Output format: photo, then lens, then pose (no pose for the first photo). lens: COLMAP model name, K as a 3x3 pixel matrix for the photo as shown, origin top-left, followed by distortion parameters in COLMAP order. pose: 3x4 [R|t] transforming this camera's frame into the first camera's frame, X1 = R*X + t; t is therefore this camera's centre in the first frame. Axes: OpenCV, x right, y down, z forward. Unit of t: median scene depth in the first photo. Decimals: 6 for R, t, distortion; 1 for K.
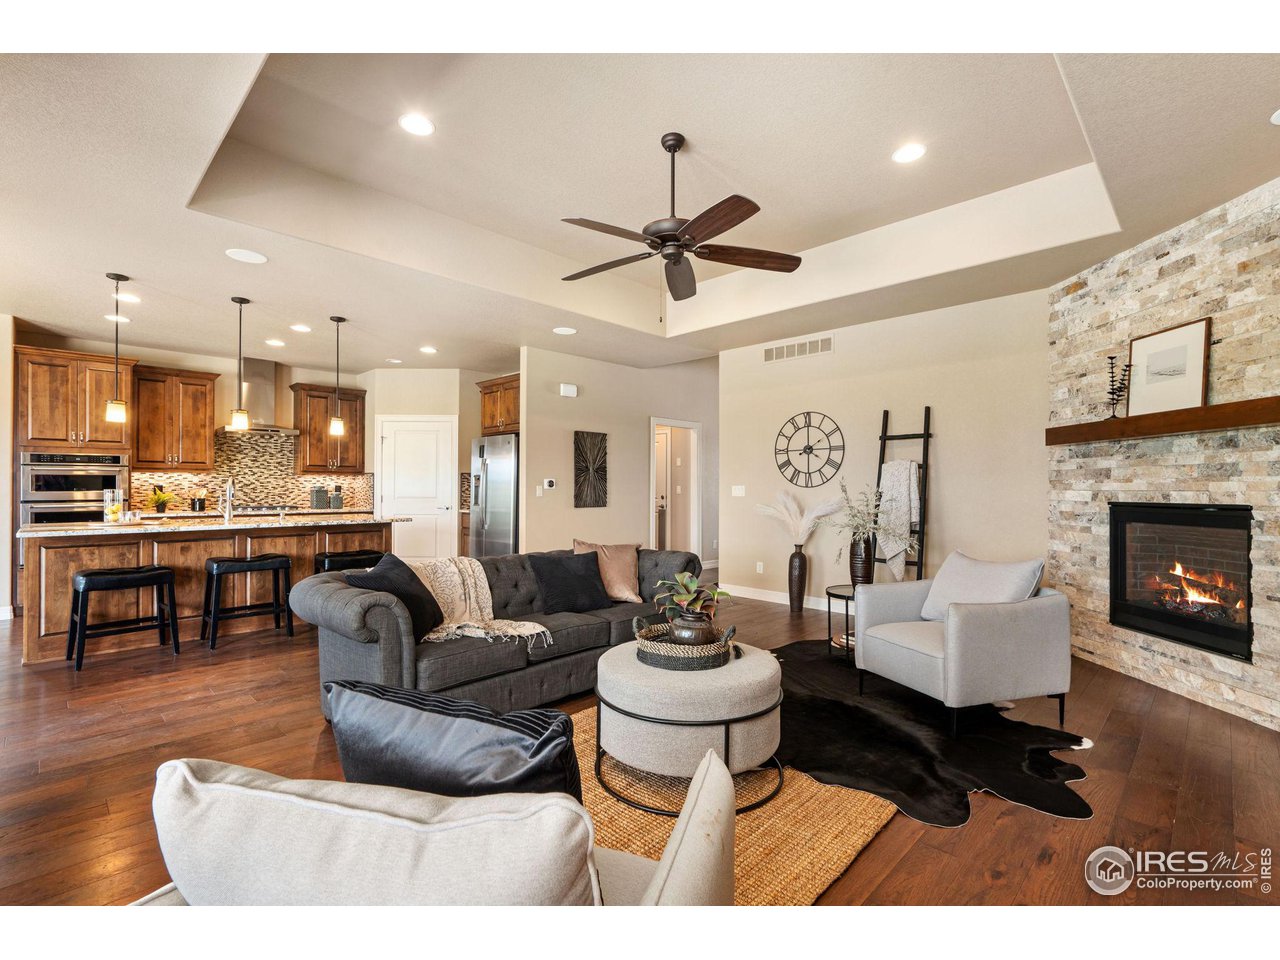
lens RADIAL K [[593.1, 0, 640.0], [0, 593.1, 480.0], [0, 0, 1]] dist [0.001069, 0.000117]
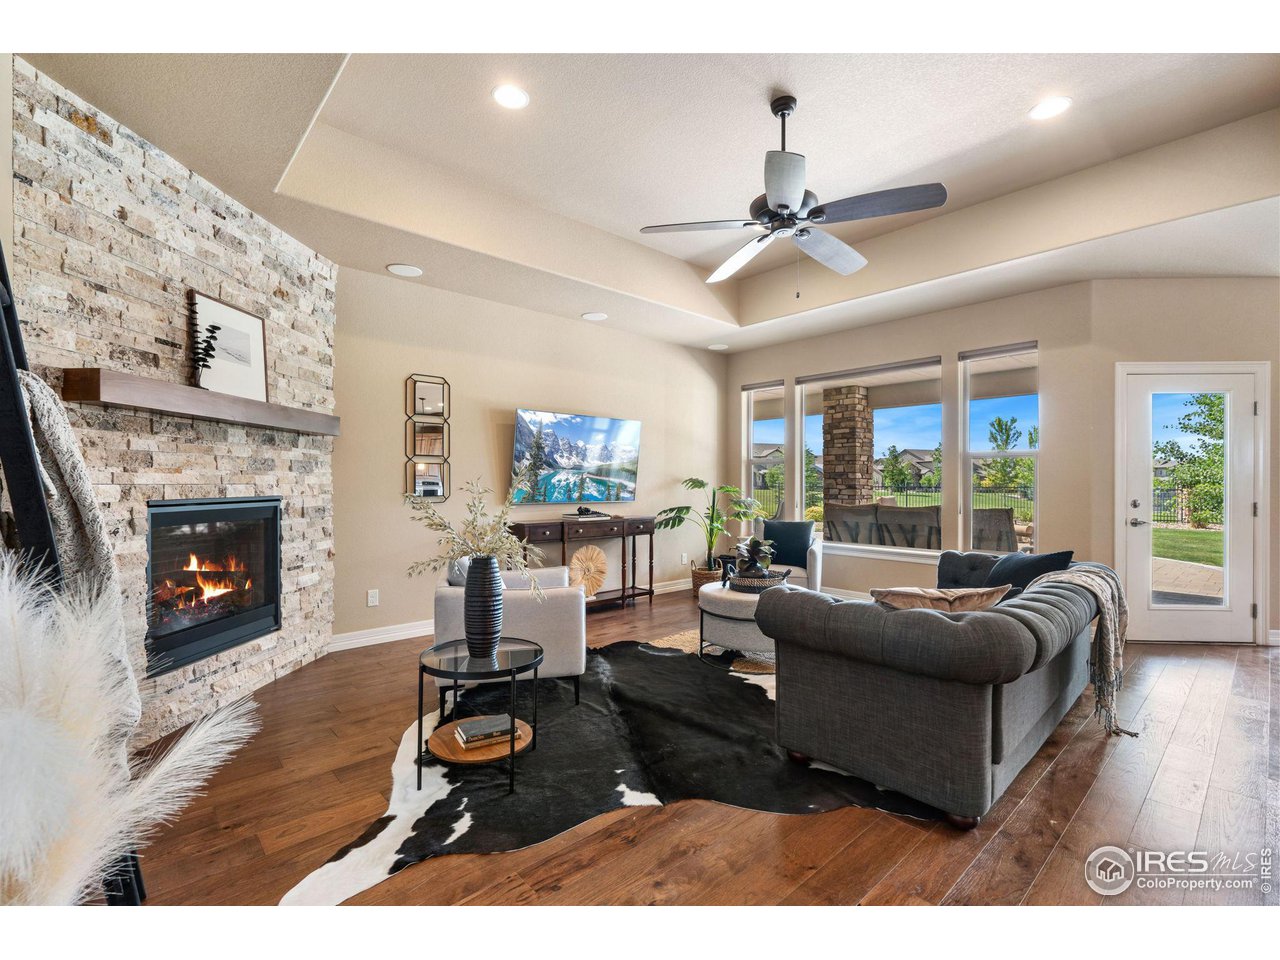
lens RADIAL K [[593.1, 0, 640.0], [0, 593.1, 480.0], [0, 0, 1]] dist [0.001069, 0.000117]
pose [[-0.998481, -0.007692, 0.054549, 0.191005], [-0.008707, 0.999793, -0.018401, 0.020705], [-0.054396, -0.018848, -0.998342, 1.656467]]
